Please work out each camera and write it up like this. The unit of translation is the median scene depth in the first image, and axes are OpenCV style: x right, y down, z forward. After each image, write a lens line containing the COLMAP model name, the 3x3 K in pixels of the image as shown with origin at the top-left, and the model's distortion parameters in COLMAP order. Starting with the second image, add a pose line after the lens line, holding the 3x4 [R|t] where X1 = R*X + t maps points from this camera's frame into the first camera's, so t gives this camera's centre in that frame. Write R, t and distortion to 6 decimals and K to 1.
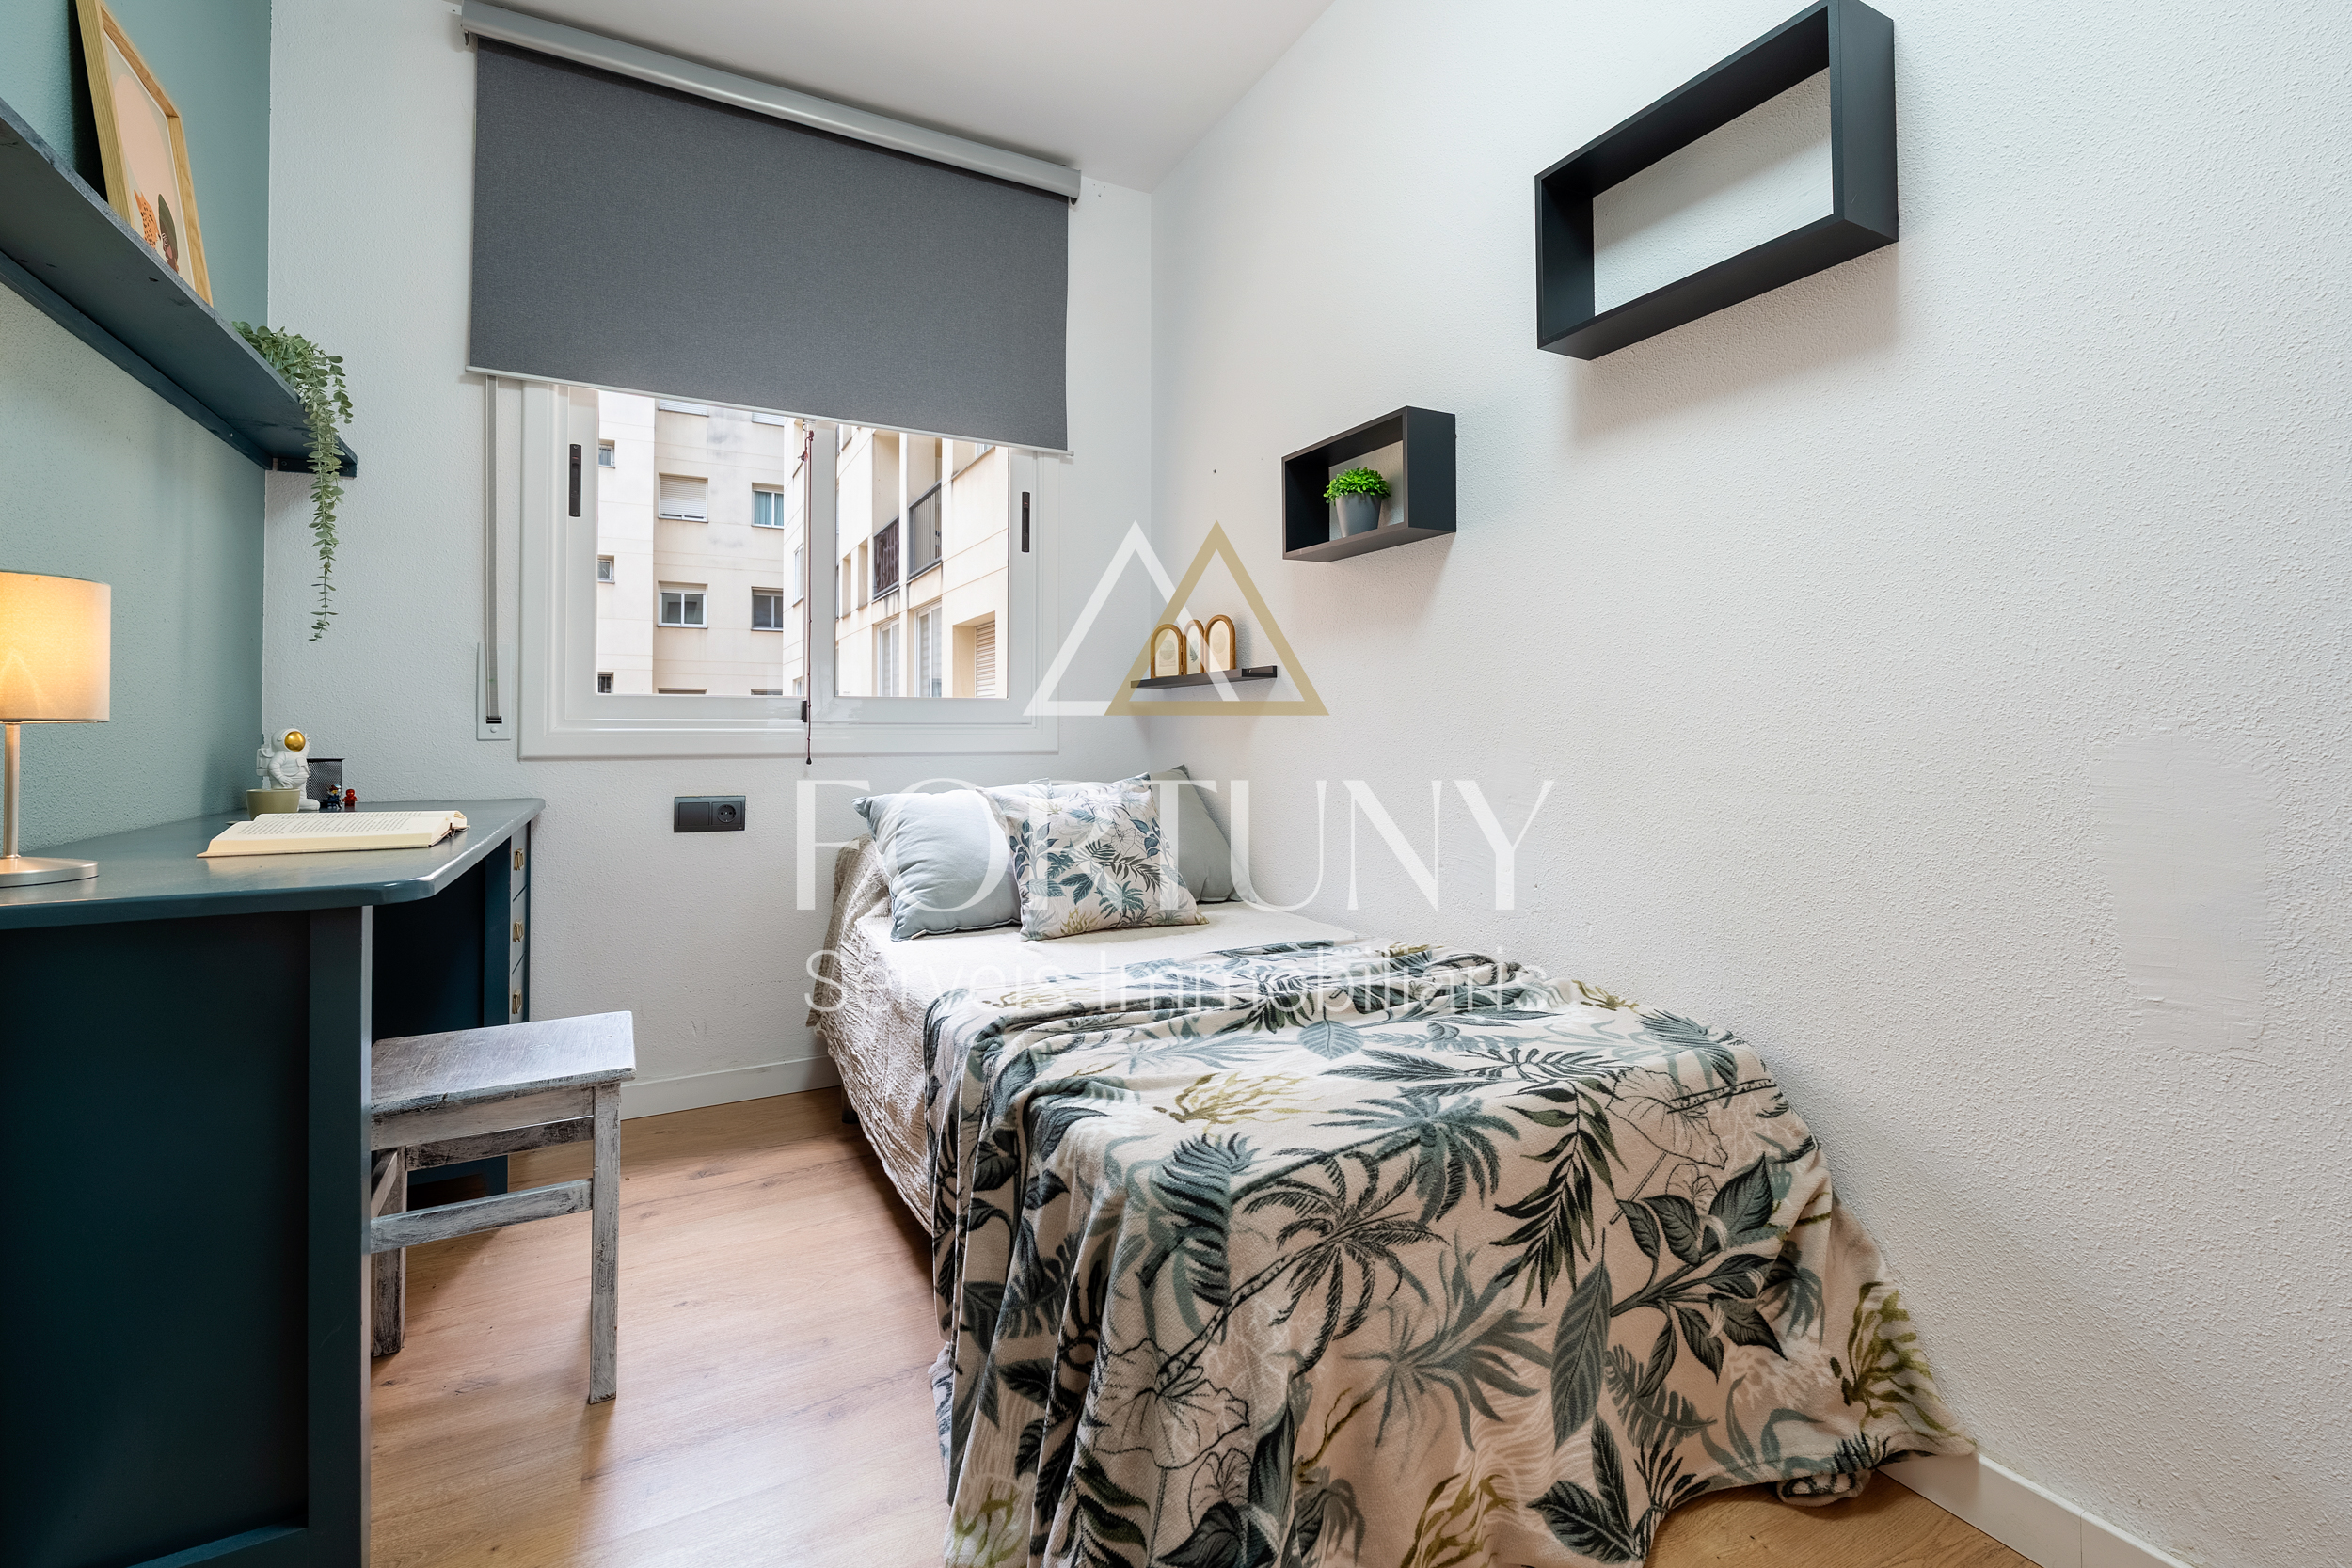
lens RADIAL K [[1004.1, 0, 1174.1], [0, 1004.1, 714.7], [0, 0, 1]] dist [-0.001245, 0.000032]
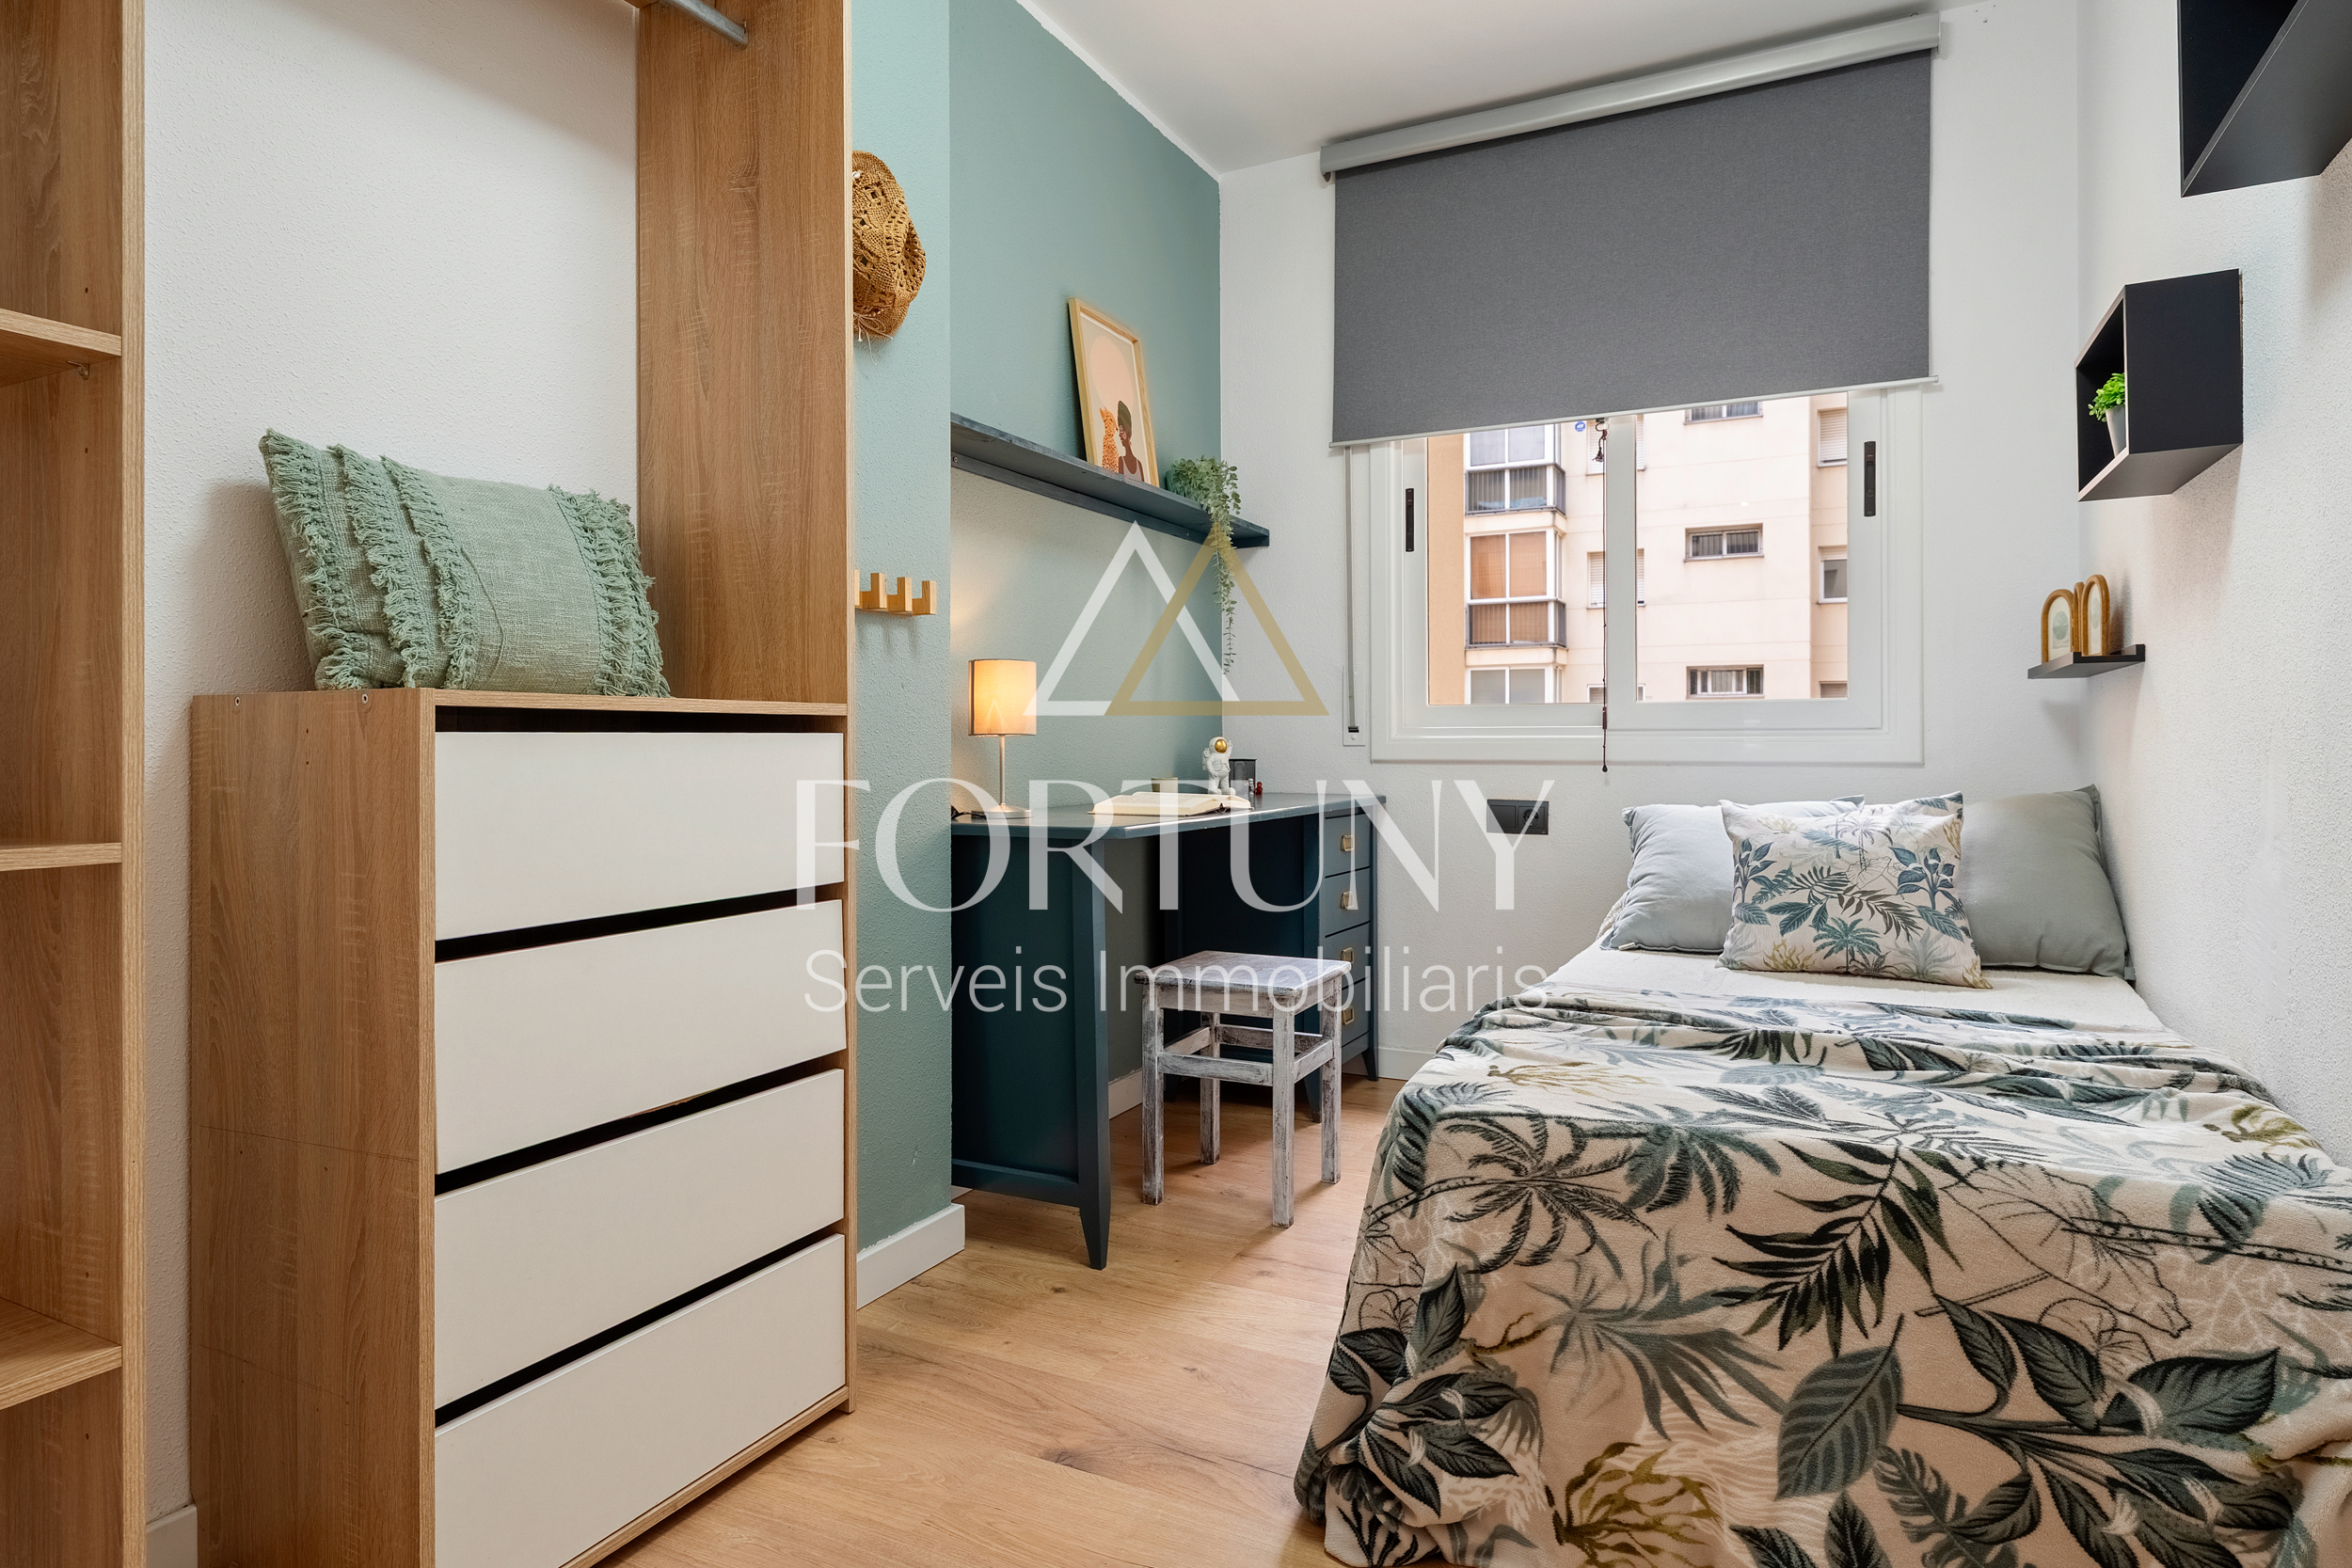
lens RADIAL K [[1295.0, 0, 1180.1], [0, 1295.0, 732.4], [0, 0, 1]] dist [0.003440, -0.000746]
pose [[0.573823, -0.004051, -0.818969, 0.986699], [0.016305, 0.999846, 0.006479, -0.009343], [0.818817, -0.017071, 0.573801, -0.146723]]
